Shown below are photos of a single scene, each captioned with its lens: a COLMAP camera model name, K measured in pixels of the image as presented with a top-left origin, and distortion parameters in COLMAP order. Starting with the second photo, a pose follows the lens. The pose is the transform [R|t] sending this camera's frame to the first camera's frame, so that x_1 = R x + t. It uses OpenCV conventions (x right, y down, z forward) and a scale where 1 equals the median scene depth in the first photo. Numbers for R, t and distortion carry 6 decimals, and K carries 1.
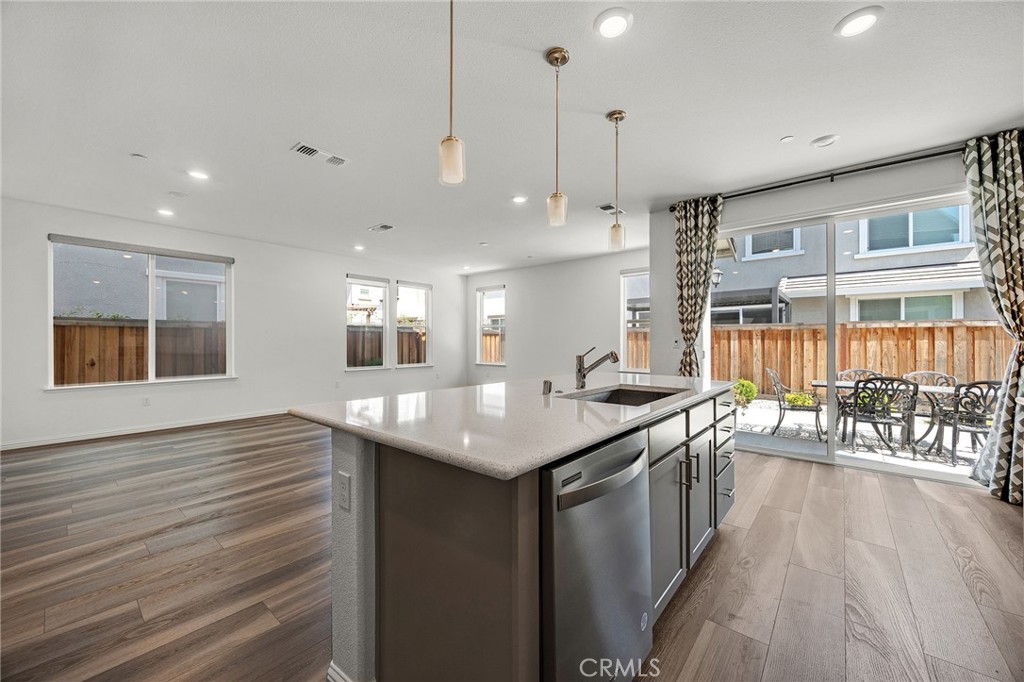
lens RADIAL K [[390.4, 0, 514.3], [0, 390.4, 339.9], [0, 0, 1]] dist [-0.002197, 0.000213]
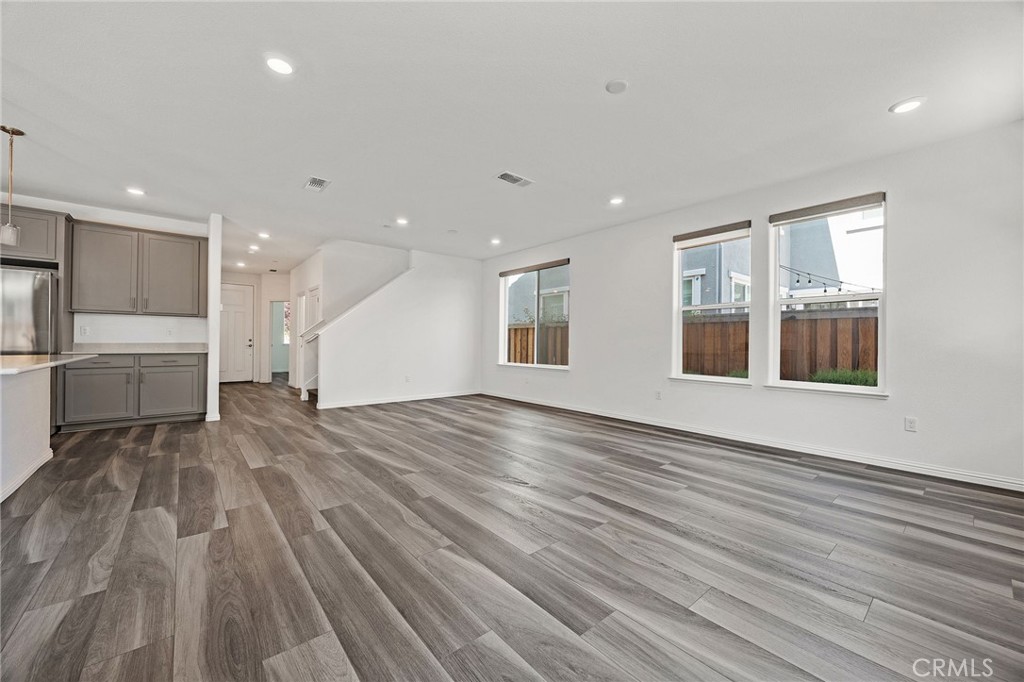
lens RADIAL K [[392.8, 0, 512.0], [0, 392.8, 341.0], [0, 0, 1]] dist [-0.002696, 0.000182]
pose [[-0.178217, -0.002180, -0.983989, 0.347492], [-0.006406, 0.999979, -0.001055, 0.019342], [0.983970, 0.006116, -0.178228, 0.998540]]
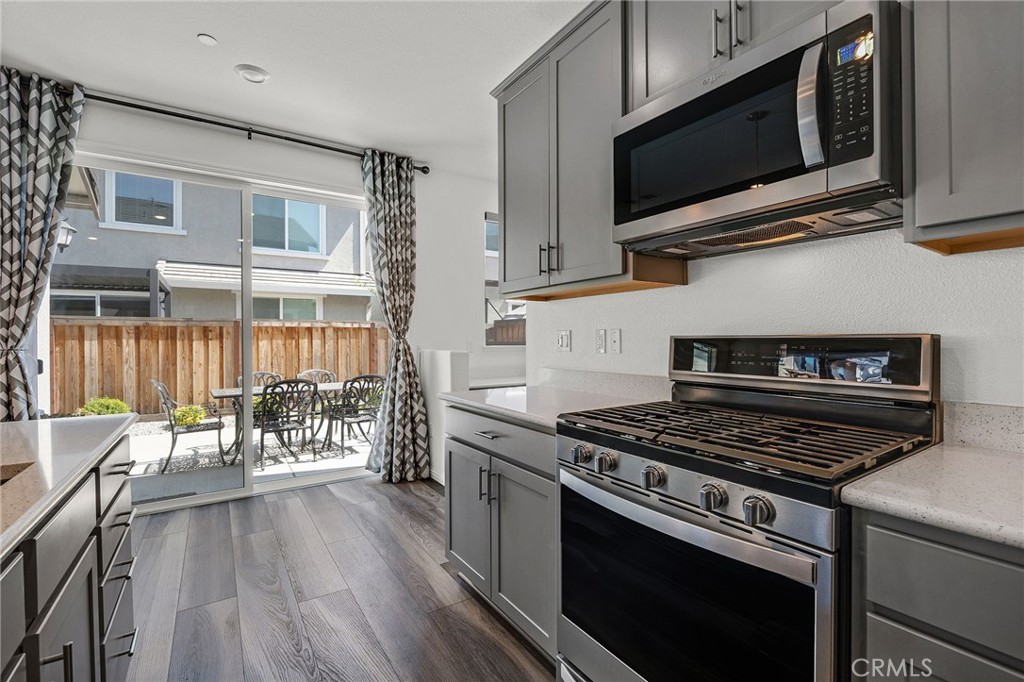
lens RADIAL K [[451.5, 0, 511.8], [0, 451.5, 339.8], [0, 0, 1]] dist [-0.013542, 0.000317]
pose [[0.283461, -0.003270, 0.958978, 0.055058], [0.002964, 0.999992, 0.002534, 0.000443], [-0.958979, 0.002124, 0.283468, 0.139399]]
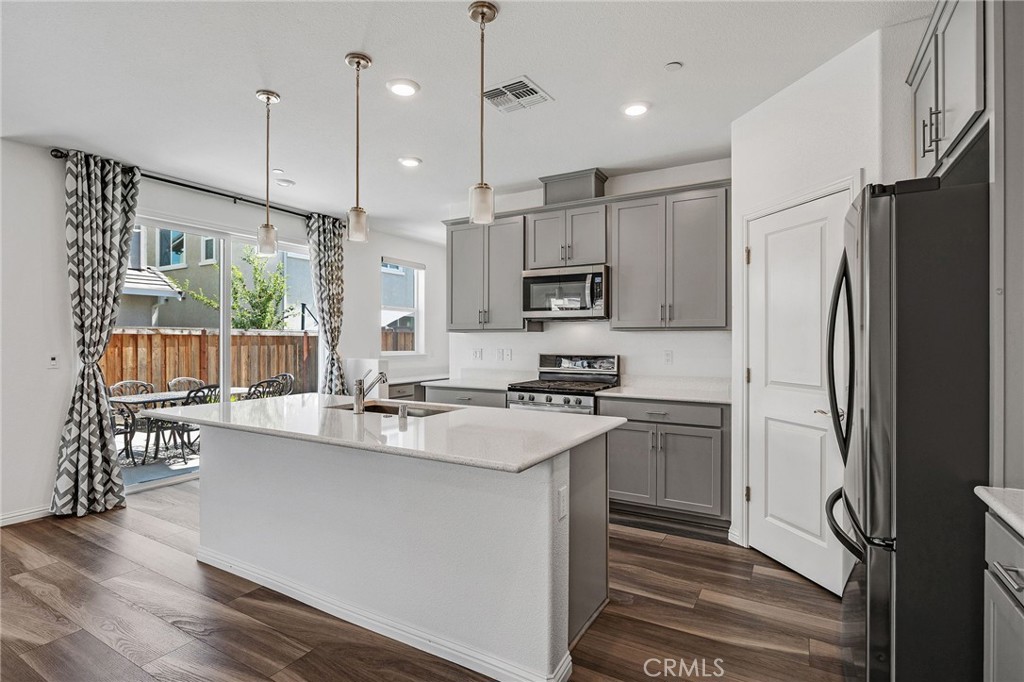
lens RADIAL K [[502.3, 0, 512.0], [0, 502.3, 341.0], [0, 0, 1]] dist [-0.011598, -0.000877]
pose [[-0.171424, -0.001182, 0.985197, -0.394813], [-0.002007, 0.999998, 0.000850, -0.020255], [-0.985195, -0.001831, -0.171426, 0.294881]]
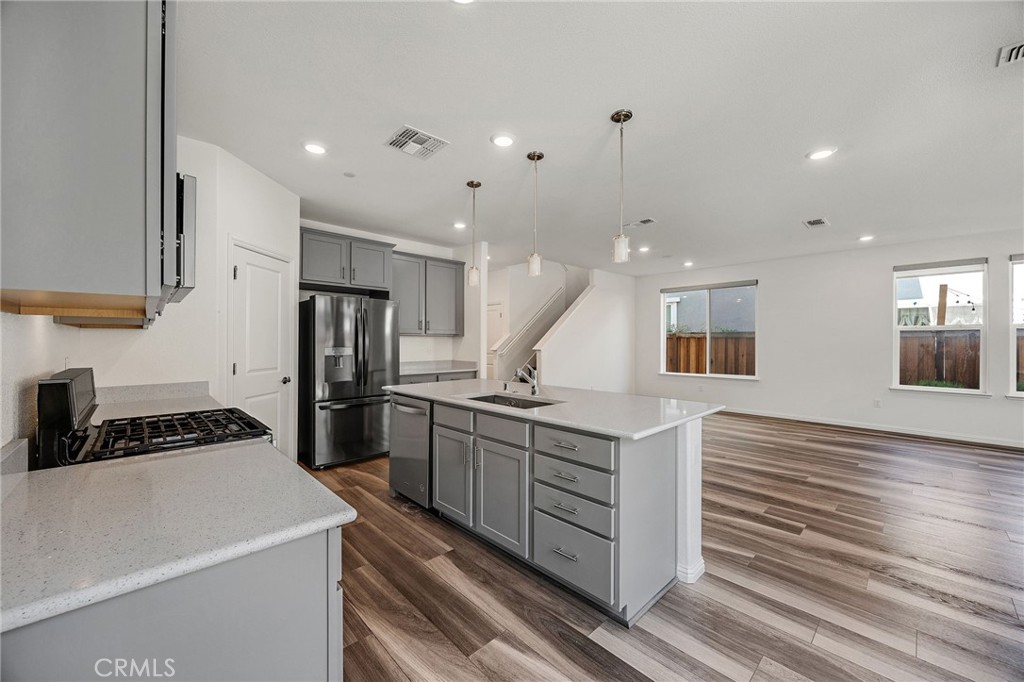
lens RADIAL K [[397.5, 0, 515.4], [0, 397.5, 340.0], [0, 0, 1]] dist [0.000840, 0.000144]
pose [[-0.106673, -0.000845, -0.994294, 0.536216], [-0.001032, 0.999999, -0.000739, -0.022303], [0.994294, 0.000948, -0.106674, 0.378395]]
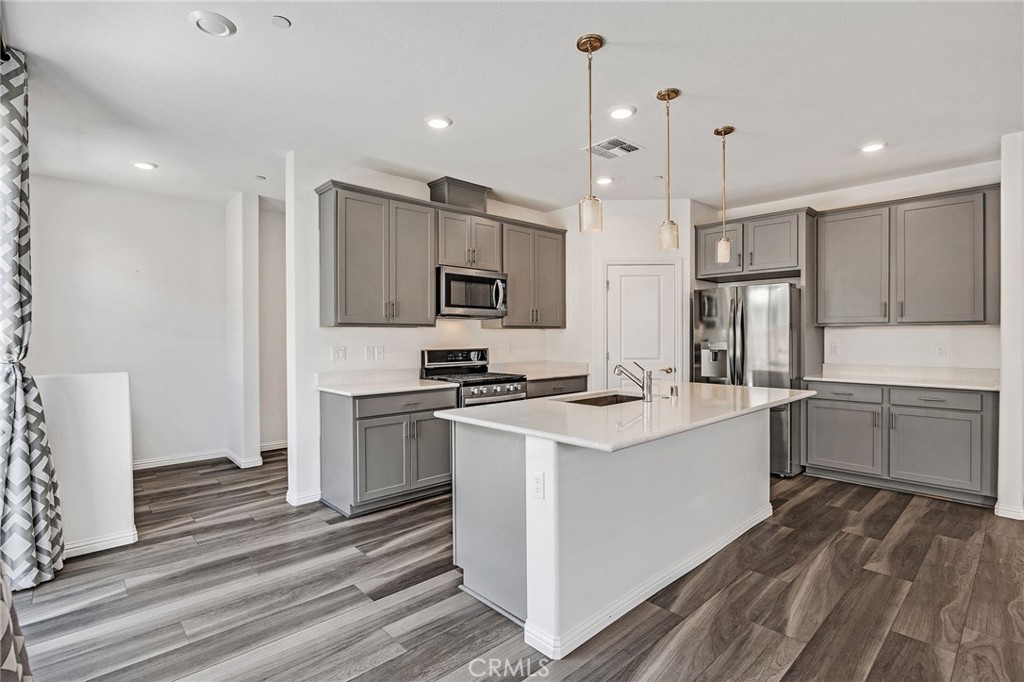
lens RADIAL K [[492.1, 0, 515.0], [0, 492.1, 337.6], [0, 0, 1]] dist [-0.013005, 0.000498]
pose [[-0.992726, 0.003765, 0.120337, 0.130180], [0.004270, 0.999983, 0.003939, -0.020777], [-0.120320, 0.004424, -0.992725, 0.842213]]
